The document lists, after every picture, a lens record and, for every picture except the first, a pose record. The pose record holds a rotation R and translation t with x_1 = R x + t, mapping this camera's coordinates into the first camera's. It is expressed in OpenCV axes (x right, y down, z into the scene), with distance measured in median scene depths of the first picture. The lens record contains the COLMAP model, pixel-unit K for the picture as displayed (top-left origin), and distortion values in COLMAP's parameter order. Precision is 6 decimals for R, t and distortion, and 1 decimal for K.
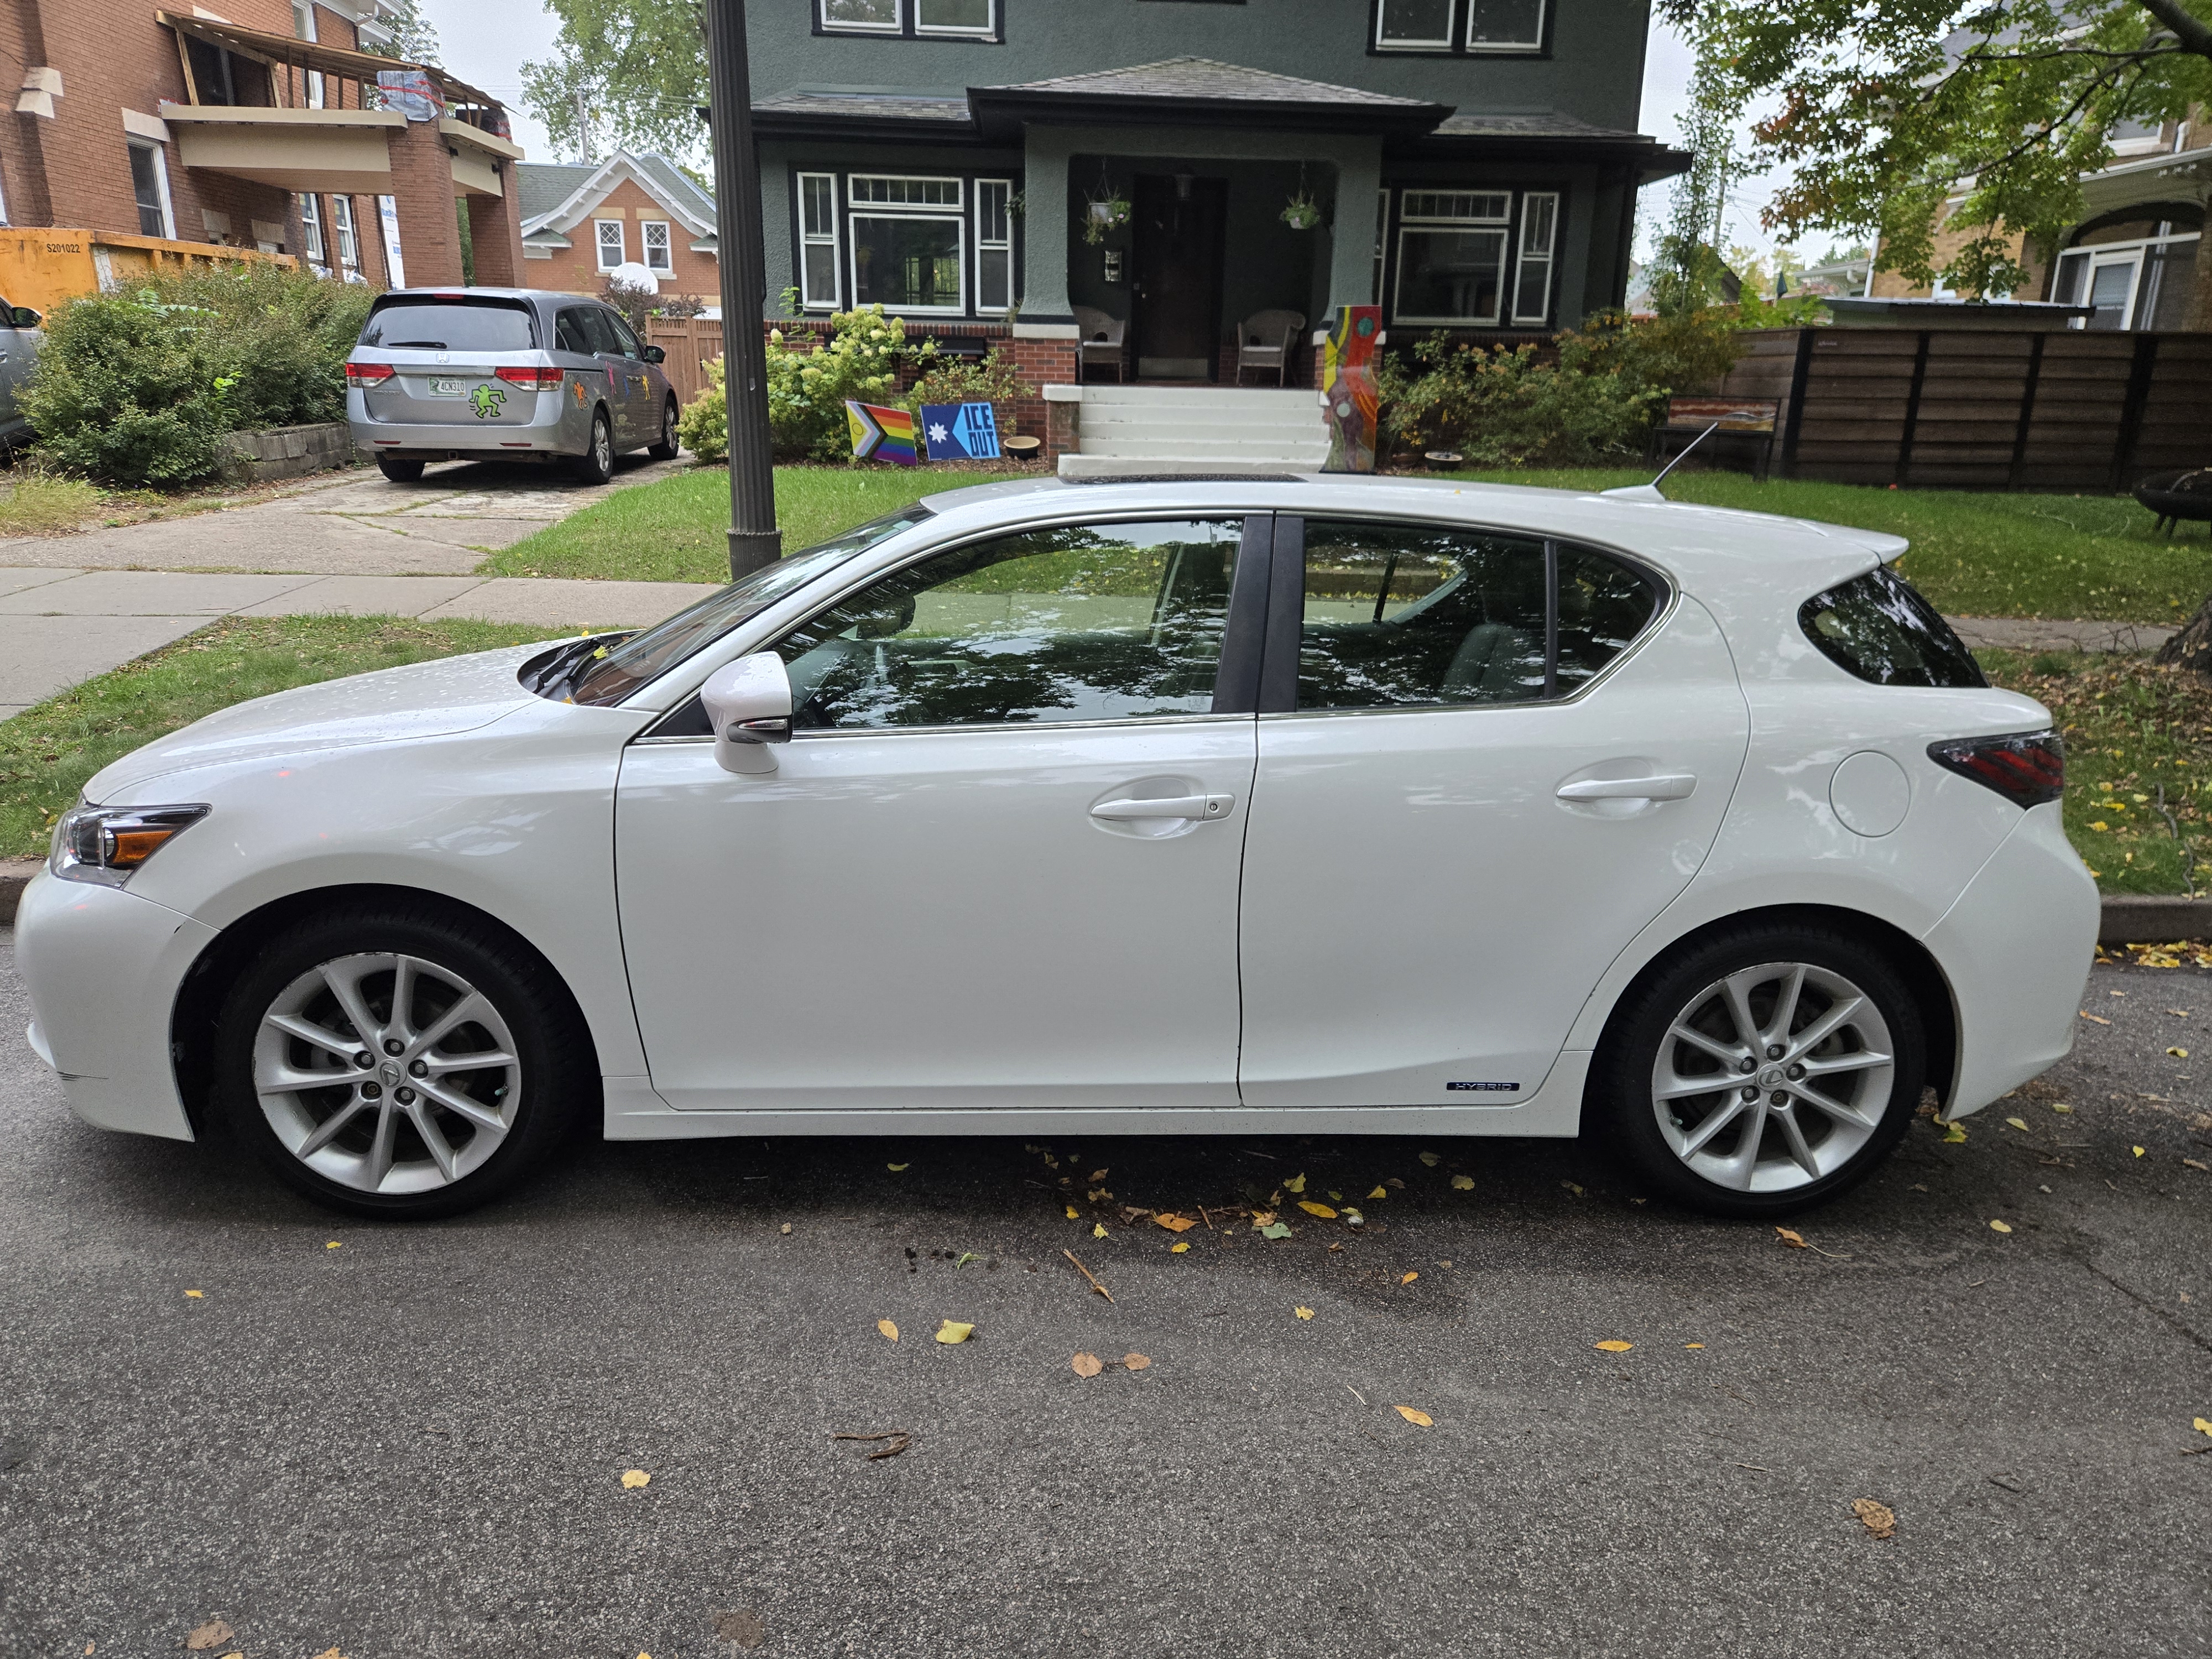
lens RADIAL K [[1485.4, 0, 1116.7], [0, 1485.4, 830.9], [0, 0, 1]] dist [0.038534, -0.032632]
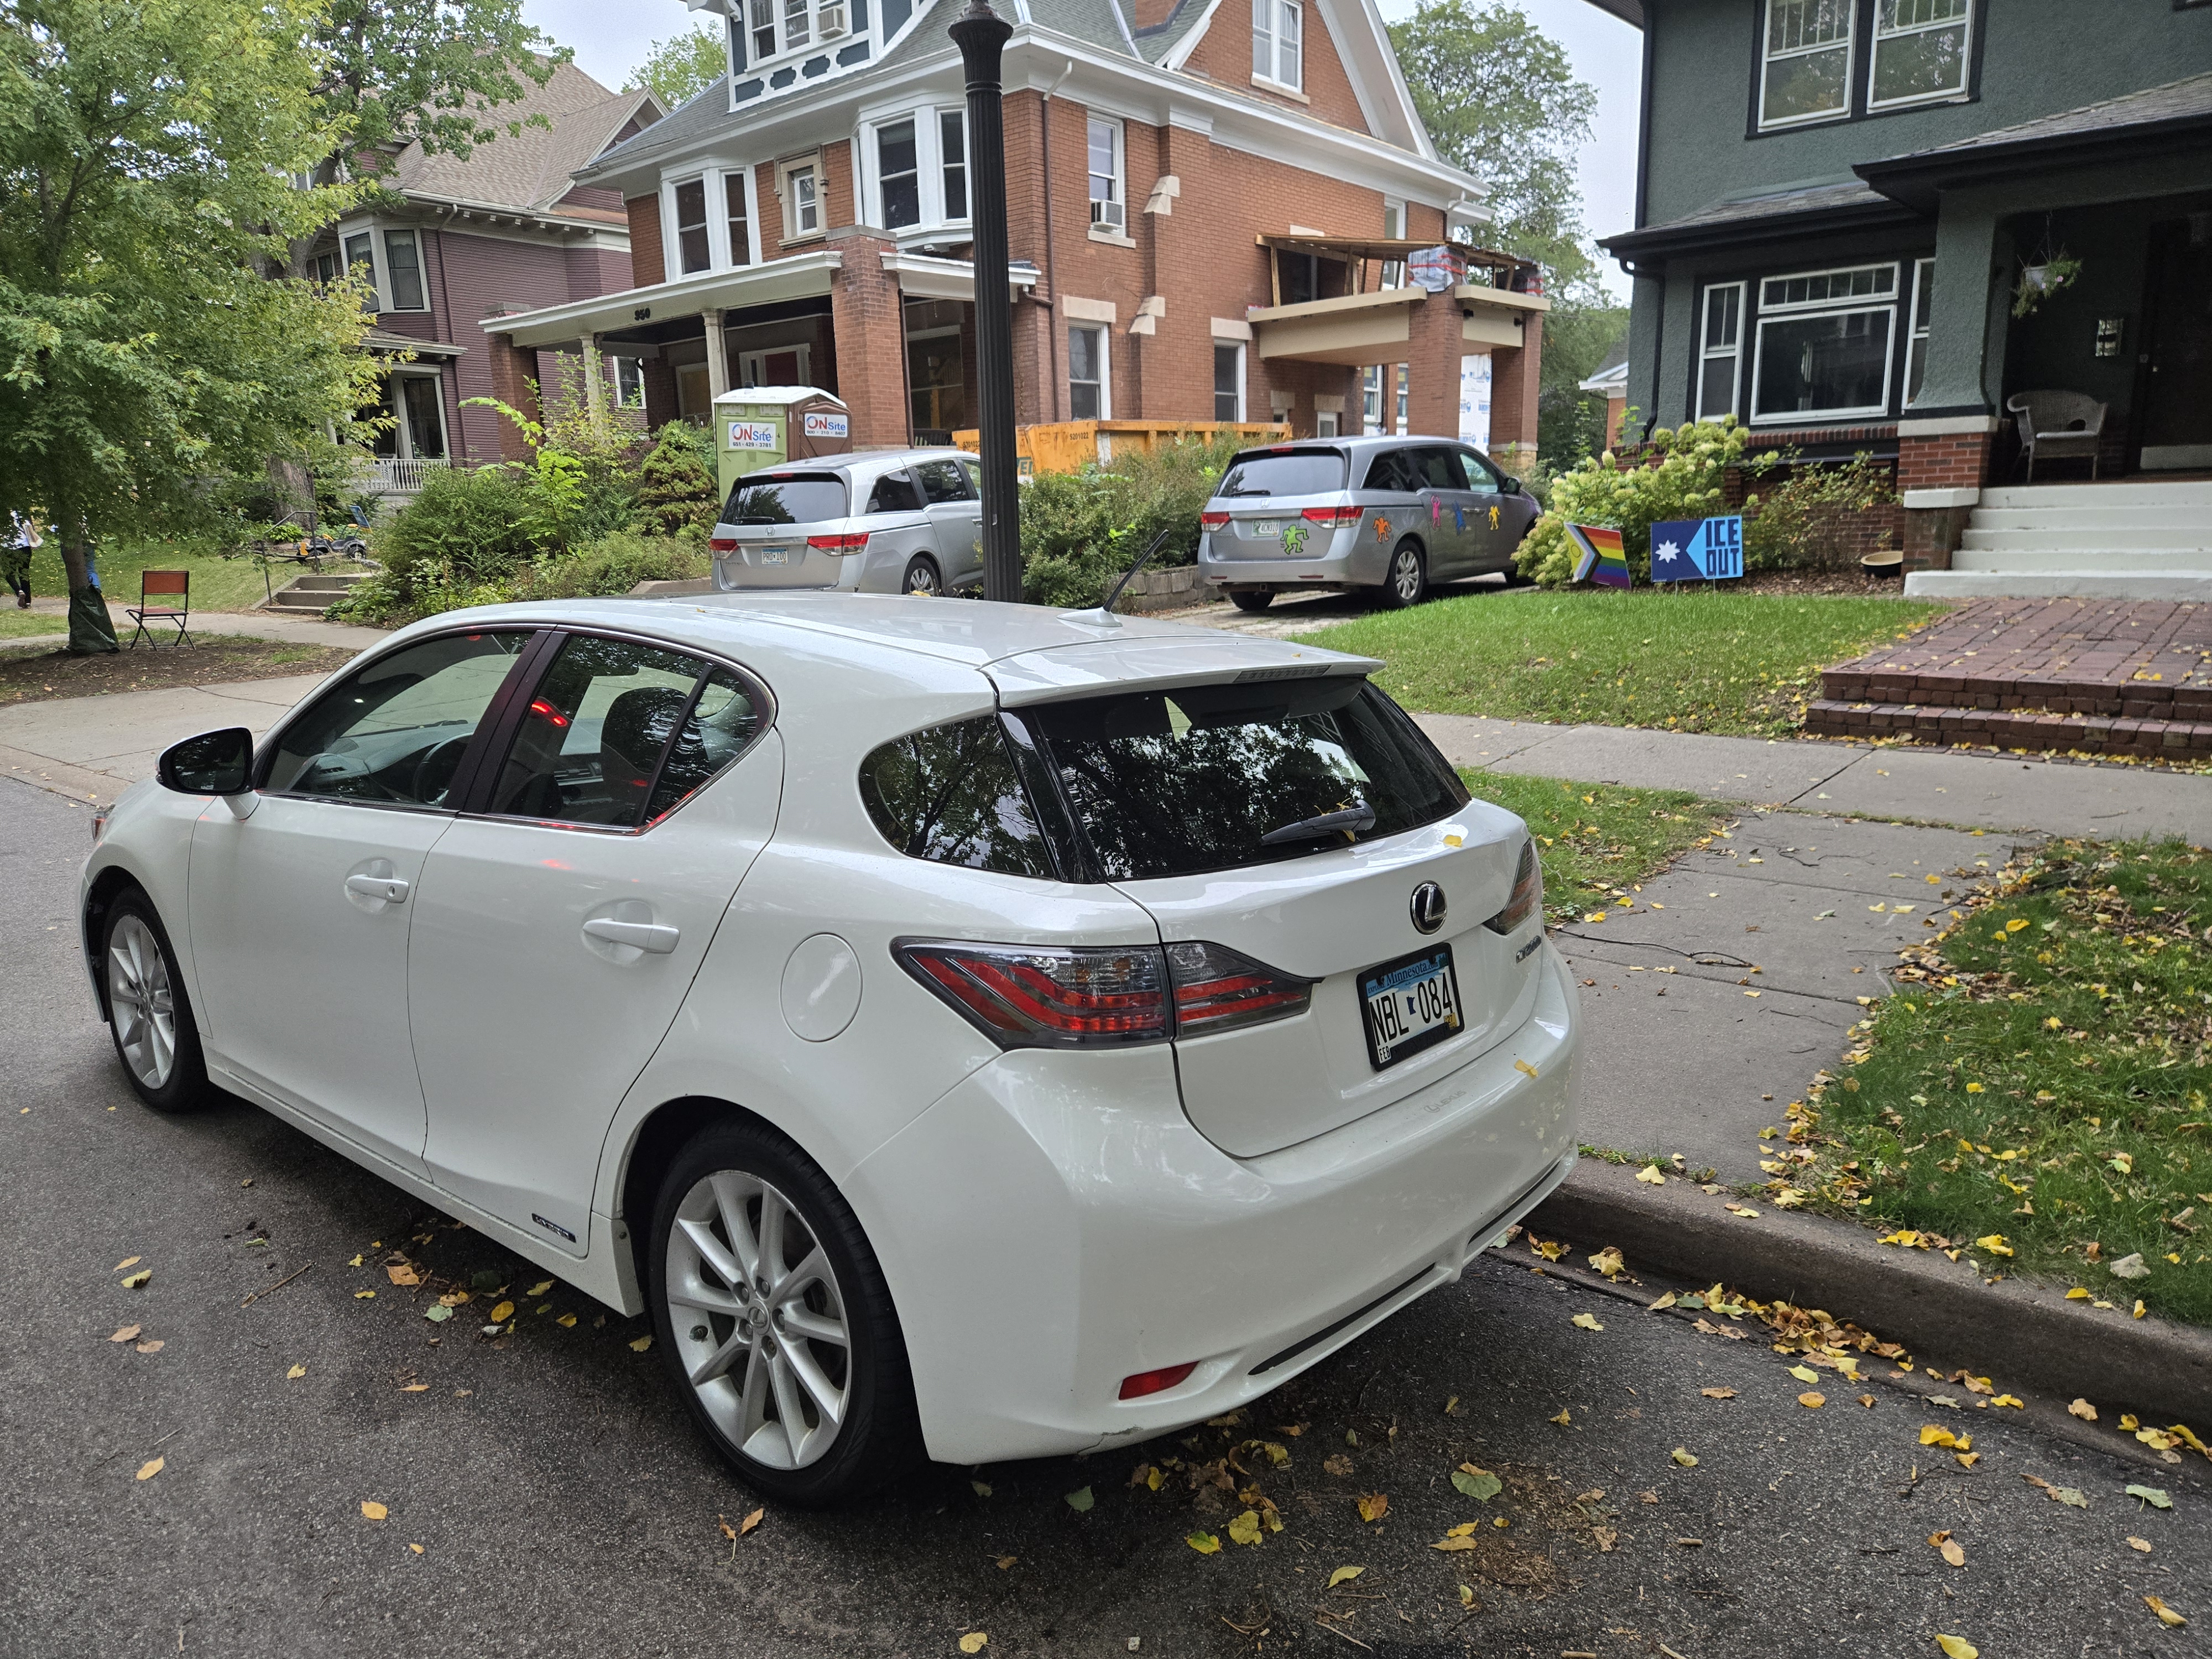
lens RADIAL K [[1485.4, 0, 1105.2], [0, 1485.4, 844.7], [0, 0, 1]] dist [0.038534, -0.032632]
pose [[0.729667, 0.101369, -0.676248, 0.204873], [-0.150733, 0.988469, -0.014469, -0.019772], [0.666983, 0.112491, 0.736532, 0.092608]]
